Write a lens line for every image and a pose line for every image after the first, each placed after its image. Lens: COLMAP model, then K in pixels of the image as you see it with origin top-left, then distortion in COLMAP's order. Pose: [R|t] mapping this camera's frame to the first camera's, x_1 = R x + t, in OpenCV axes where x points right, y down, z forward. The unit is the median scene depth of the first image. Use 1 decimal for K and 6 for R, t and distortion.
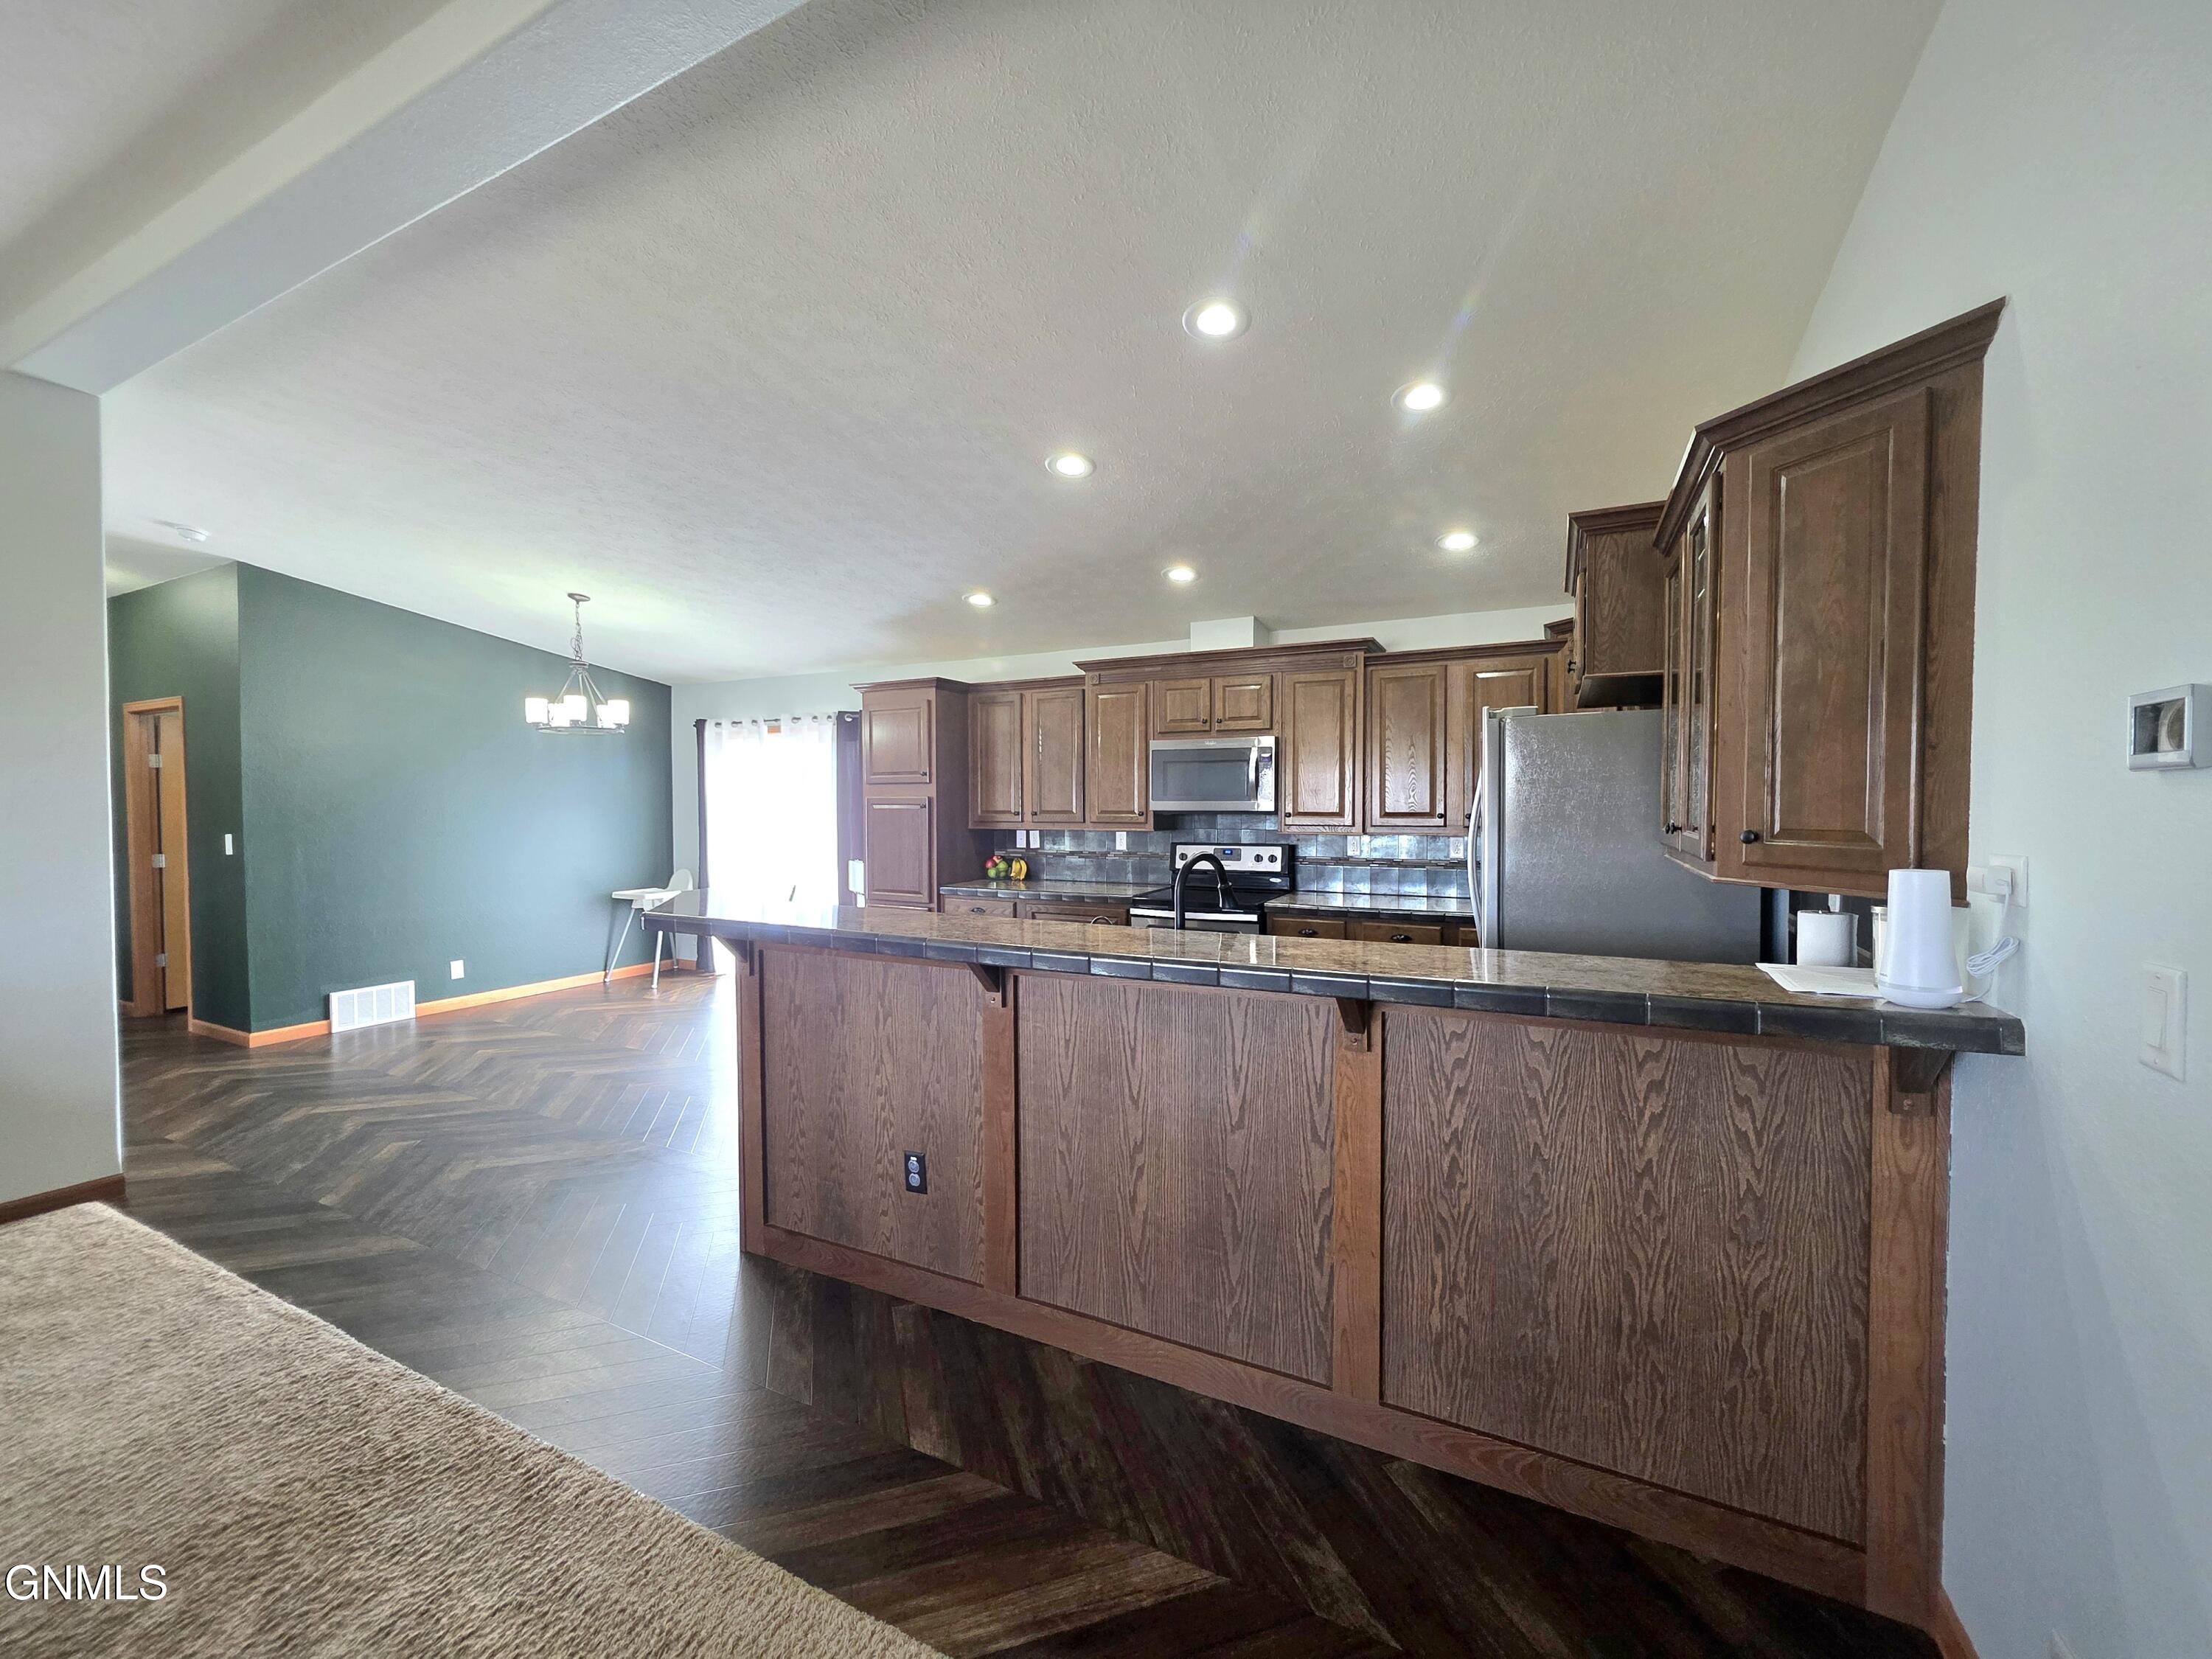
lens RADIAL K [[887.6, 0, 1103.7], [0, 887.6, 823.2], [0, 0, 1]] dist [-0.001140, 0.001162]
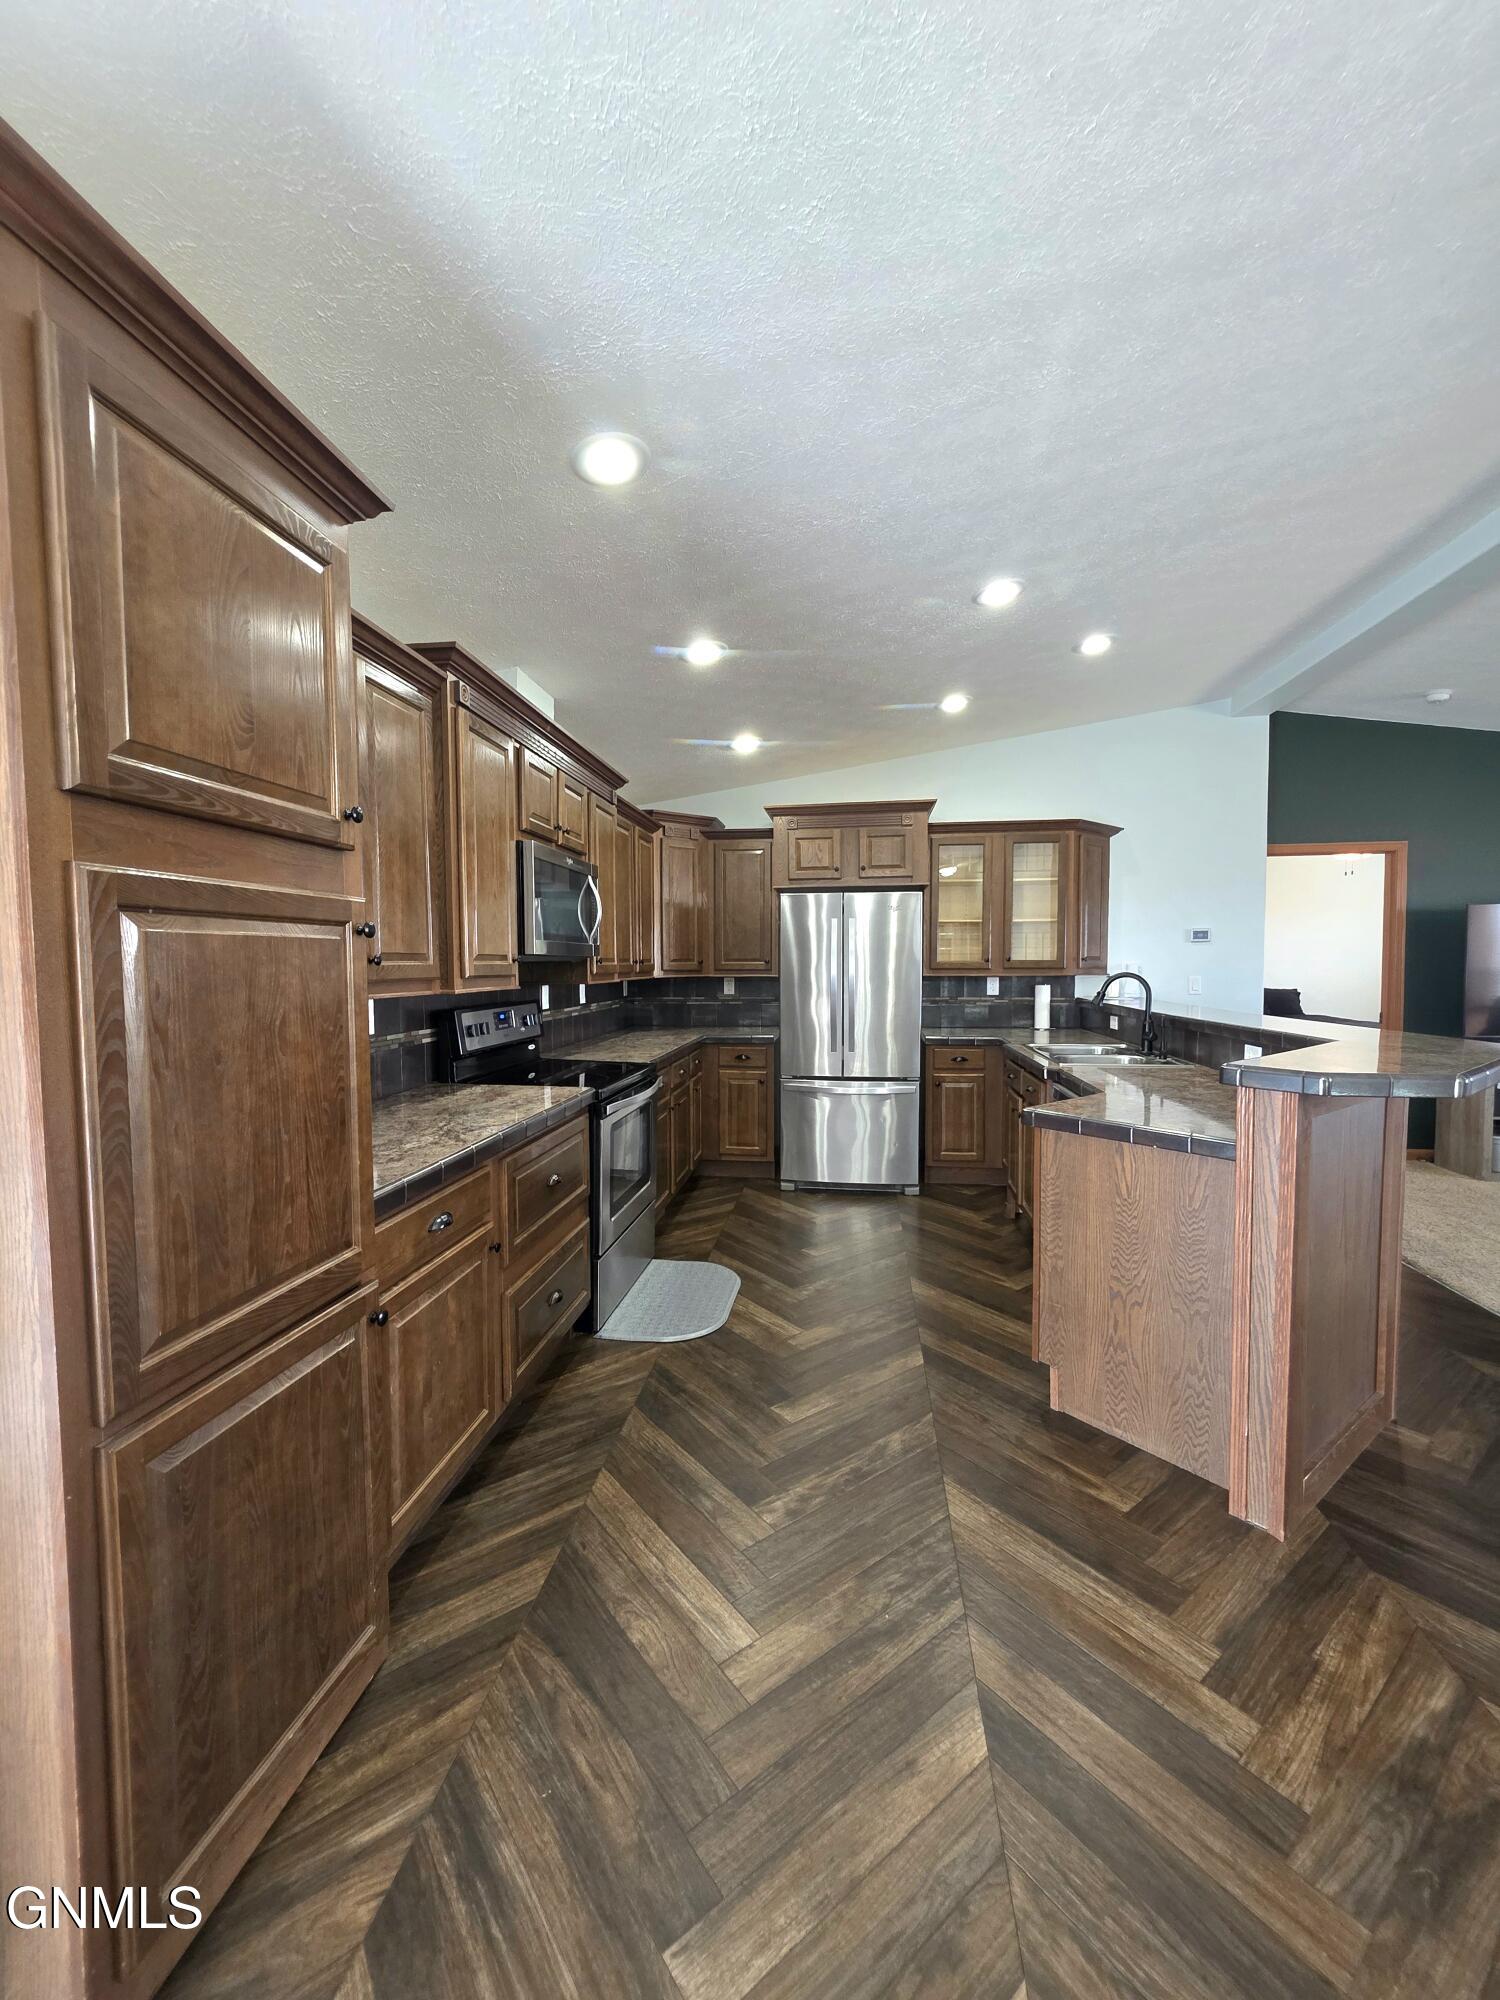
lens RADIAL K [[802.6, 0, 753.0], [0, 802.6, 1001.4], [0, 0, 1]] dist [-0.001140, 0.001162]
pose [[-0.341734, -0.042784, 0.938822, -1.081225], [0.019277, 0.998434, 0.052518, 0.011823], [-0.939599, 0.036045, -0.340374, 1.962769]]
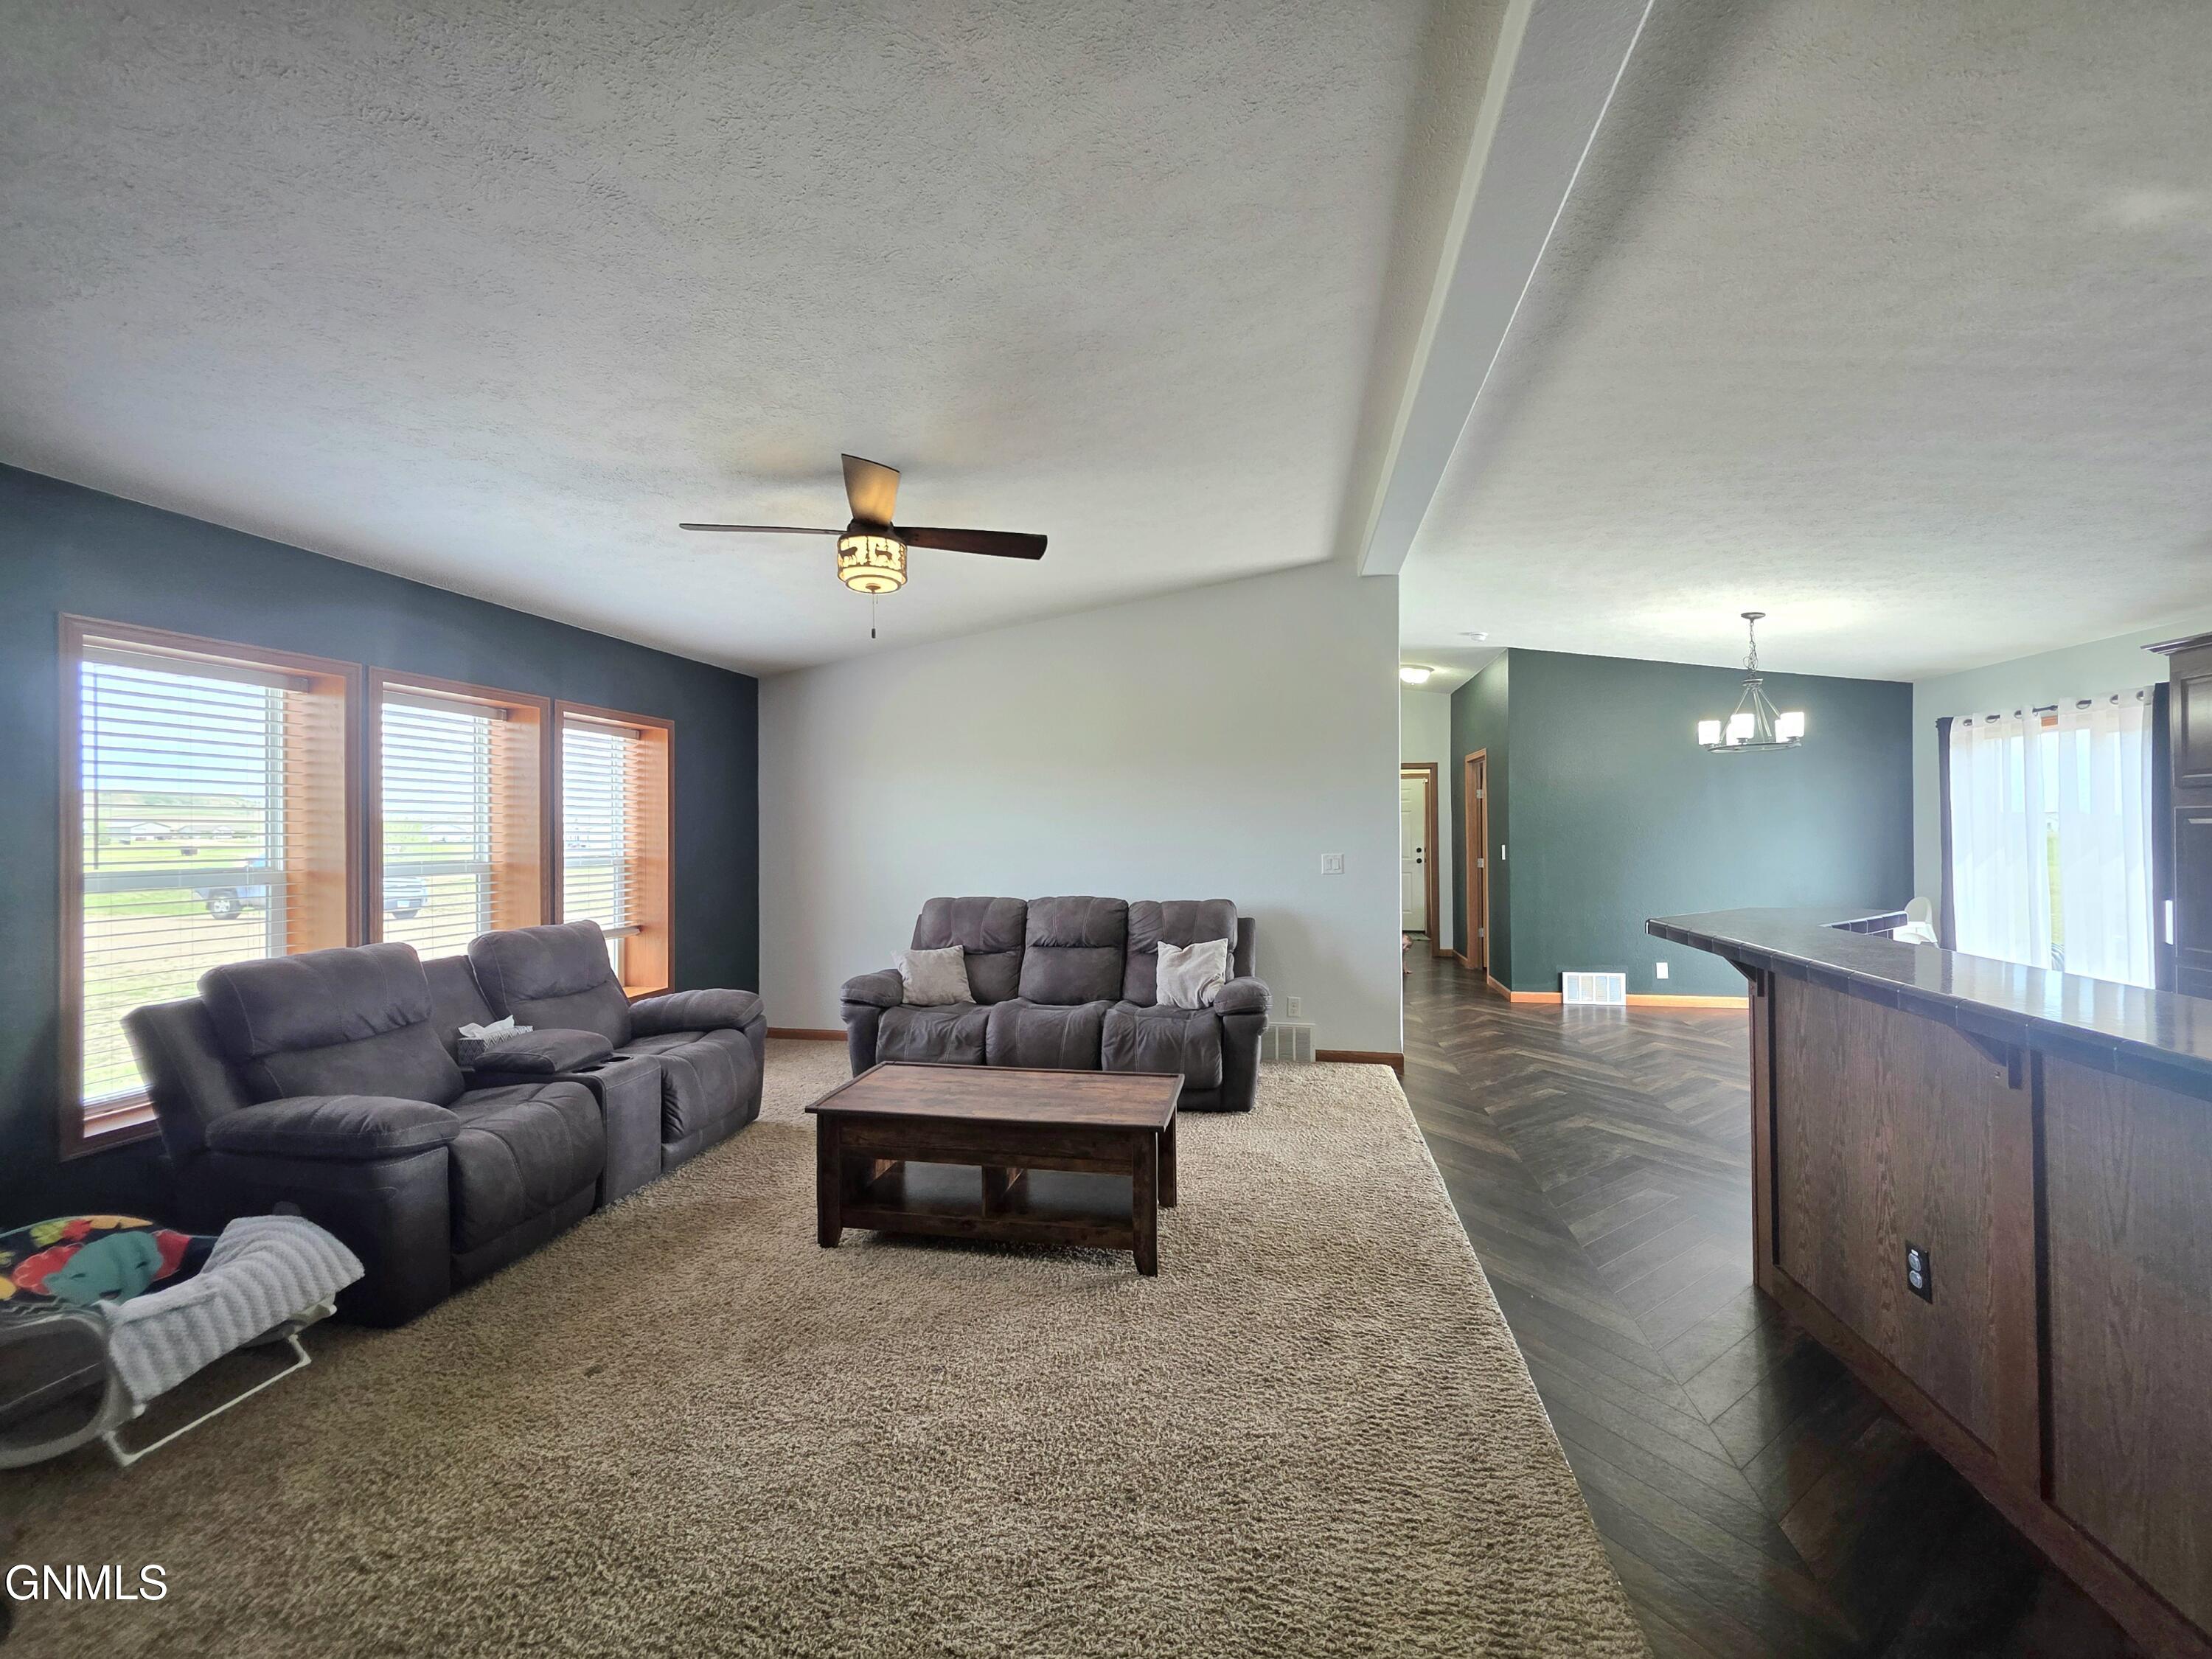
lens RADIAL K [[887.6, 0, 1116.3], [0, 887.6, 824.7], [0, 0, 1]] dist [-0.001140, 0.001162]
pose [[0.279528, -0.004347, -0.960128, 0.268551], [-0.014846, 0.999851, -0.008849, 0.003384], [0.960023, 0.016727, 0.279422, 0.047932]]
